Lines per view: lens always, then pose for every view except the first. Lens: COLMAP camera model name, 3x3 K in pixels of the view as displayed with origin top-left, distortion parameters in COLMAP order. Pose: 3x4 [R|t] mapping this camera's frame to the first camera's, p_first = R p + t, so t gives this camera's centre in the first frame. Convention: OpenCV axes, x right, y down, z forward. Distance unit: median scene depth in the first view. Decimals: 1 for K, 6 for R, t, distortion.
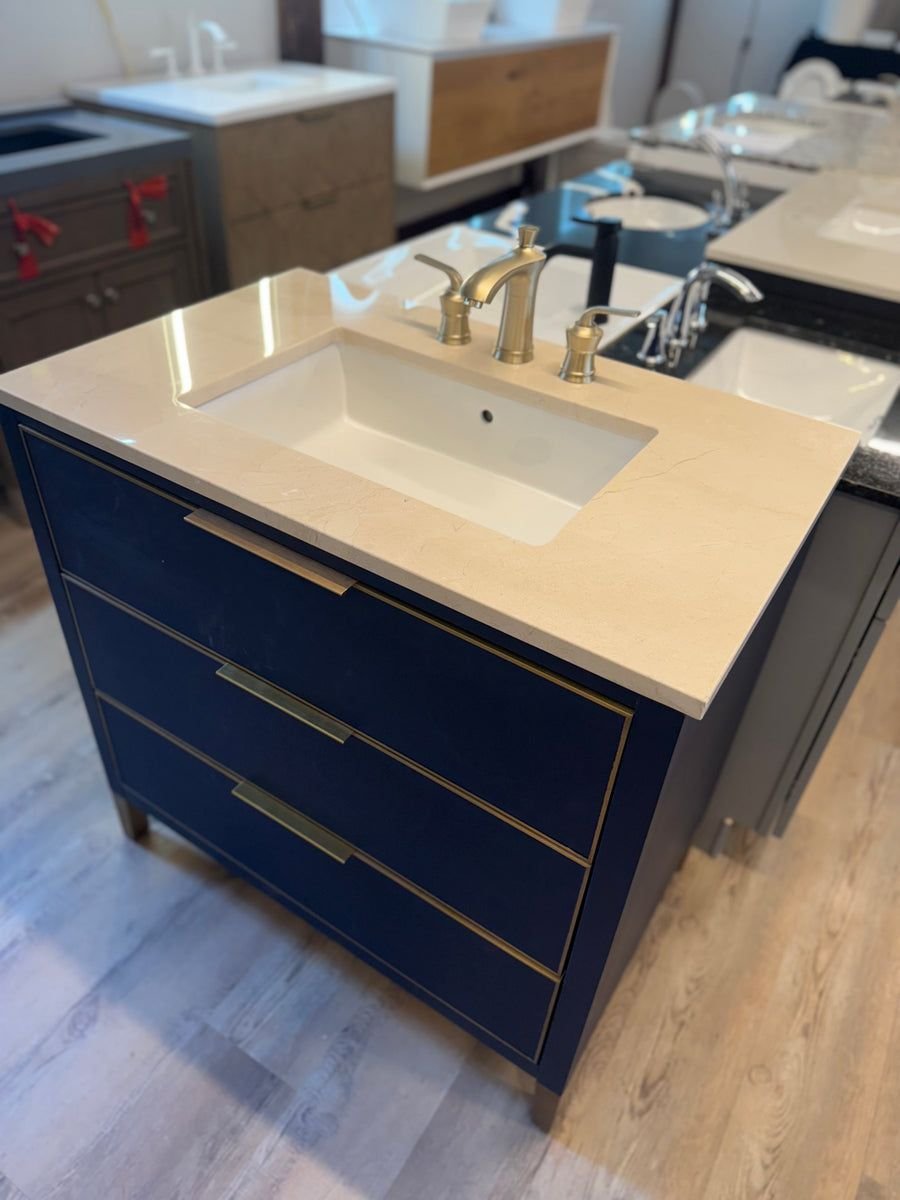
lens RADIAL K [[859.6, 0, 446.8], [0, 859.6, 595.4], [0, 0, 1]] dist [0.004436, -0.010893]
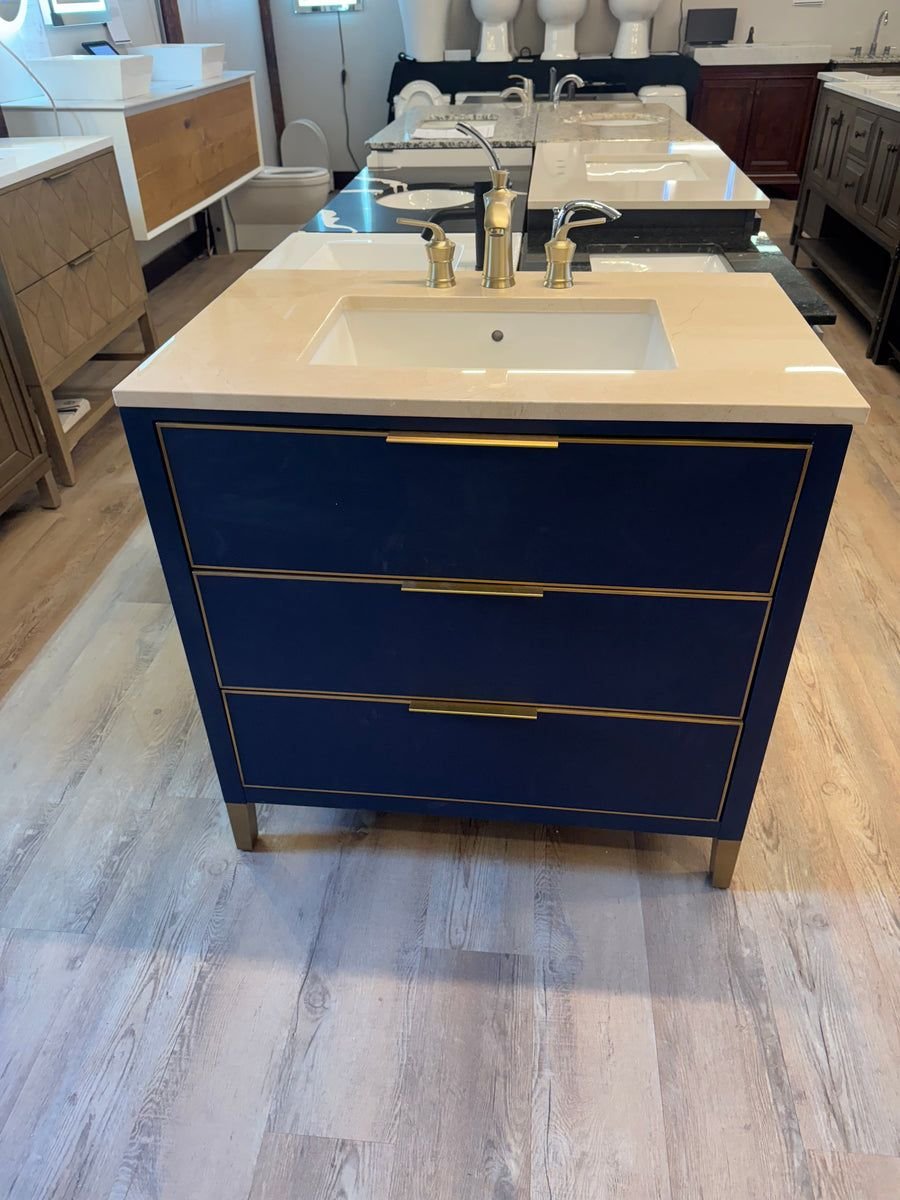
lens RADIAL K [[859.6, 0, 446.7], [0, 859.6, 597.5], [0, 0, 1]] dist [0.004436, -0.010893]
pose [[0.890267, -0.321487, 0.322600, -0.453952], [0.336740, 0.941554, 0.009015, 0.086281], [-0.306644, 0.100606, 0.946493, -0.063452]]
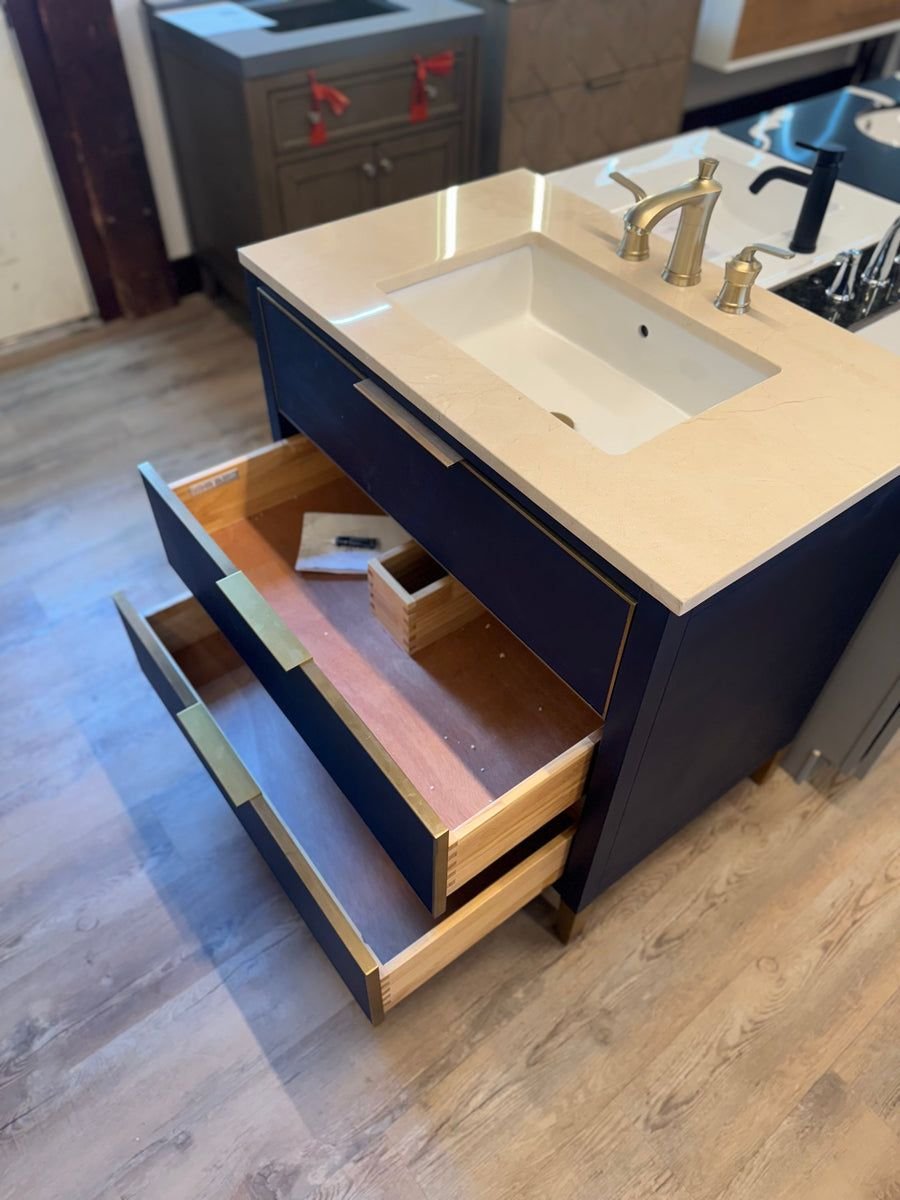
lens RADIAL K [[859.6, 0, 453.0], [0, 859.6, 599.4], [0, 0, 1]] dist [0.004436, -0.010893]
pose [[0.941545, 0.222558, -0.252905, 0.151476], [-0.185653, 0.969212, 0.161743, -0.010052], [0.281116, -0.105335, 0.953875, -0.134431]]
